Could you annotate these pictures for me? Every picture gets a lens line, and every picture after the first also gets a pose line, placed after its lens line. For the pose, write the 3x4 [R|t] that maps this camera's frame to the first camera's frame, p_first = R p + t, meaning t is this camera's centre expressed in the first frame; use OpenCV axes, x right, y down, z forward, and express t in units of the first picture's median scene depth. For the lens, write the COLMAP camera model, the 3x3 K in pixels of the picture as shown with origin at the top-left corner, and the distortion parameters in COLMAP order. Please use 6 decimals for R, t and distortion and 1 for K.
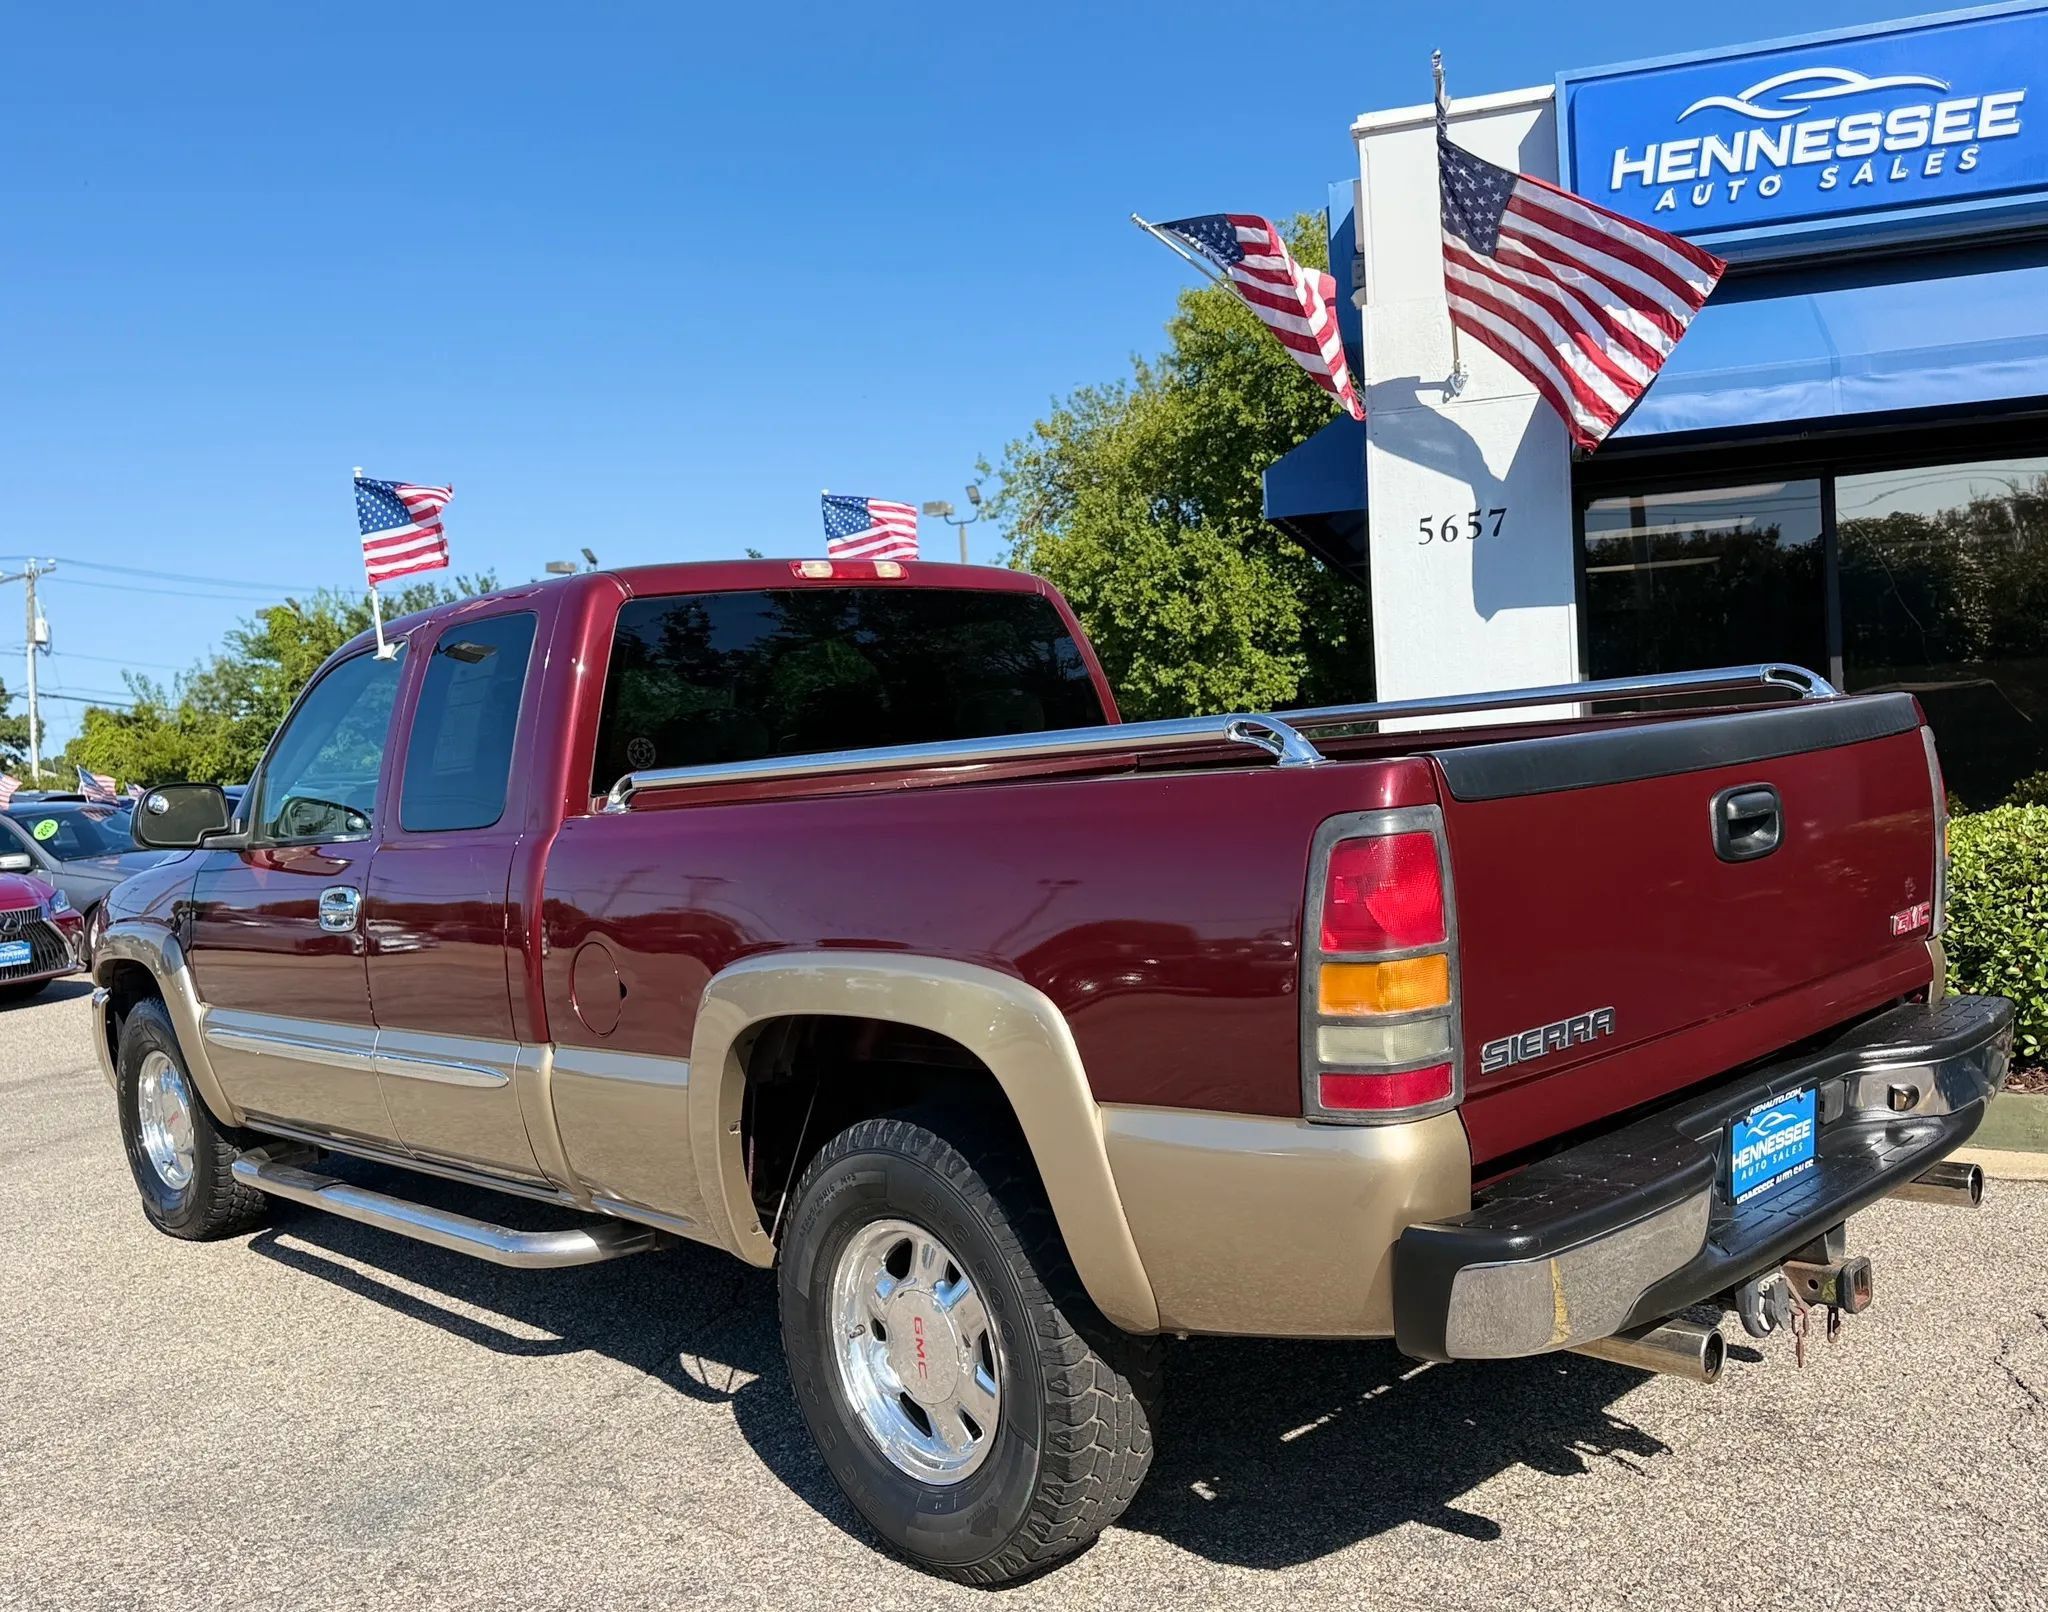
lens RADIAL K [[1800.4, 0, 1044.1], [0, 1800.4, 824.5], [0, 0, 1]] dist [0.043750, -0.049625]
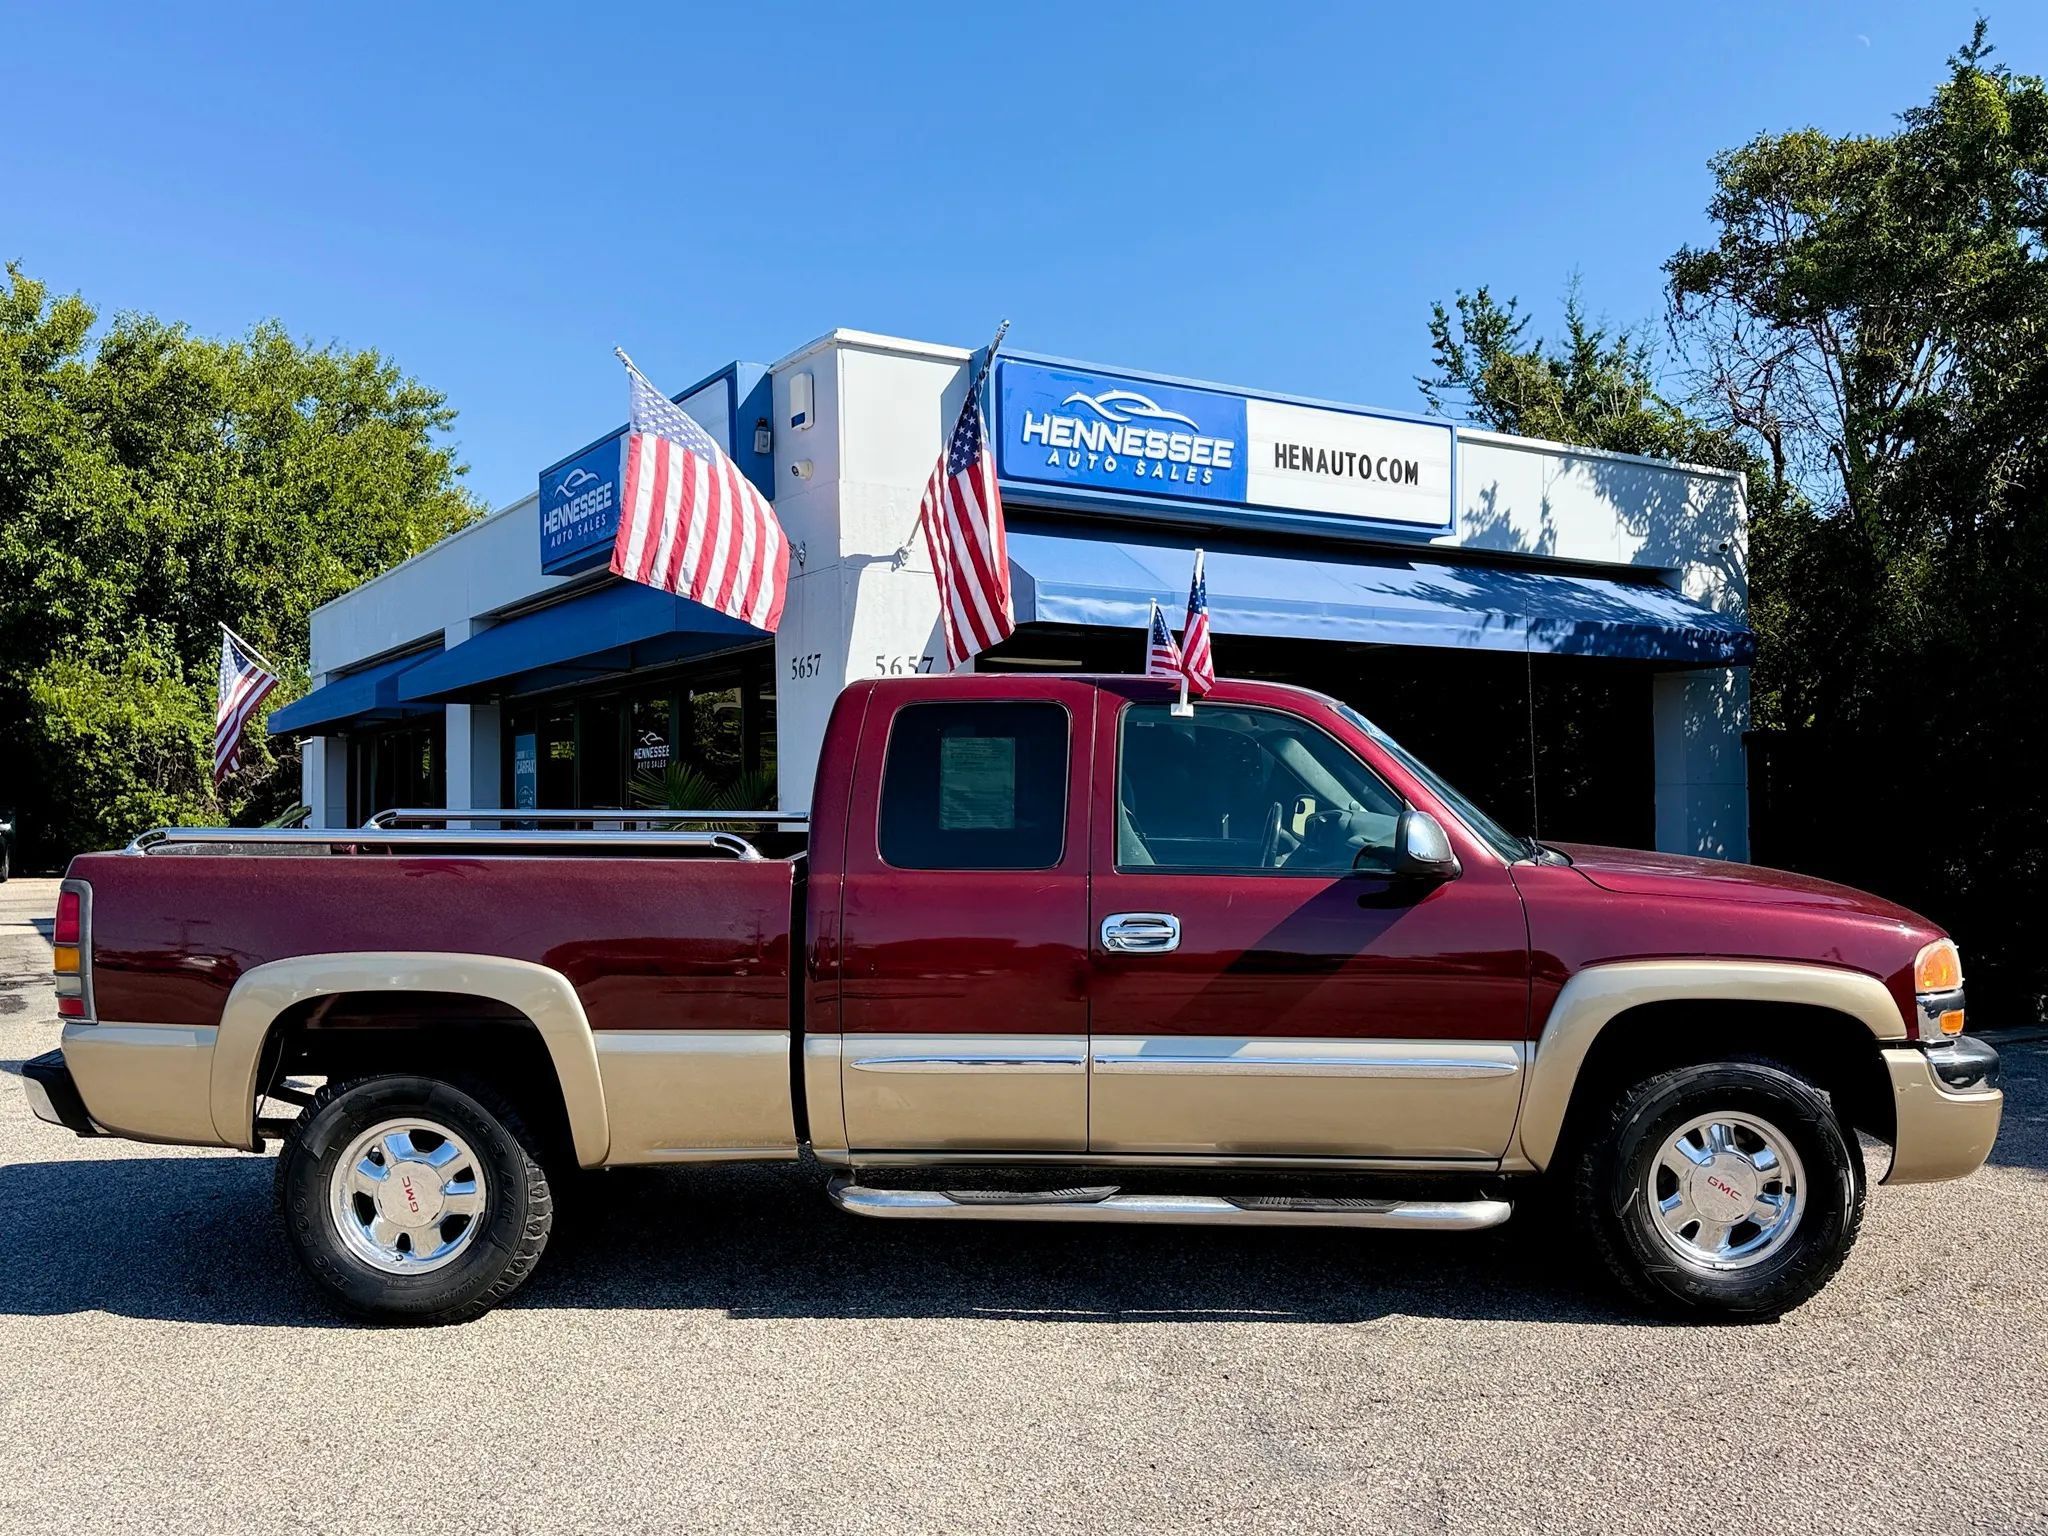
lens RADIAL K [[1673.6, 0, 1024.3], [0, 1673.6, 769.2], [0, 0, 1]] dist [0.141496, -0.259626]
pose [[0.658181, 0.068970, 0.749694, -0.677398], [0.000136, 0.995784, -0.091729, 0.016878], [-0.752860, 0.060476, 0.655397, 0.191680]]
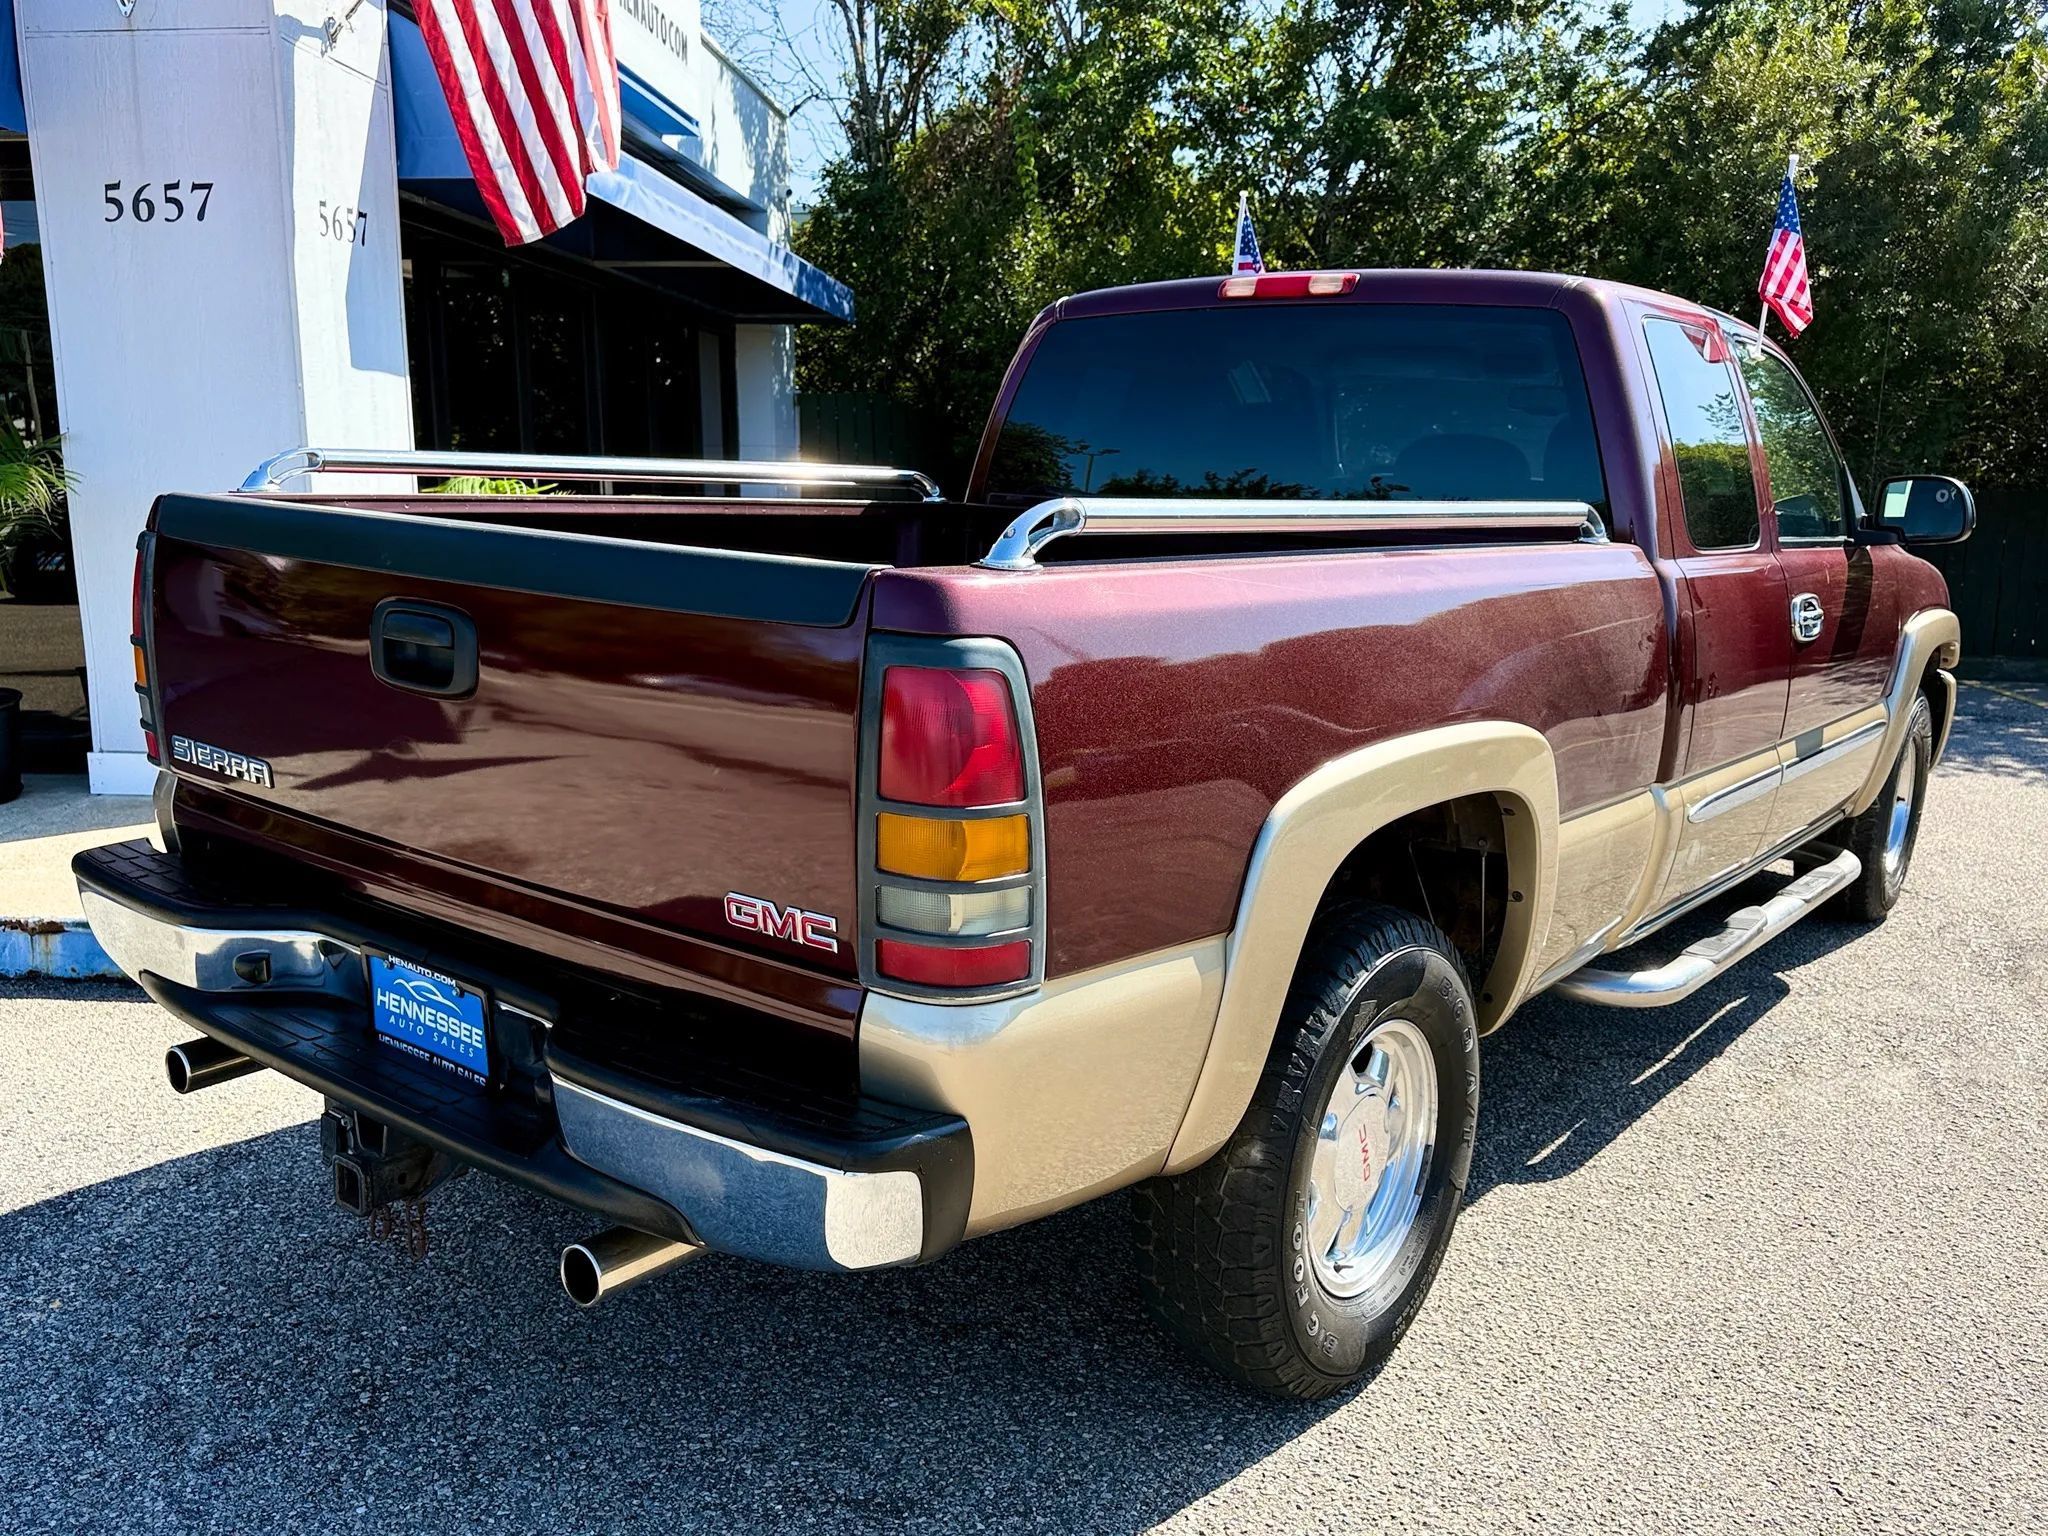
lens RADIAL K [[1723.8, 0, 1030.7], [0, 1723.8, 771.8], [0, 0, 1]] dist [0.002462, -0.004295]
pose [[-0.210860, -0.116351, 0.970567, -0.667406], [0.042961, 0.990829, 0.128113, -0.015250], [-0.976572, 0.068711, -0.203927, 1.005304]]
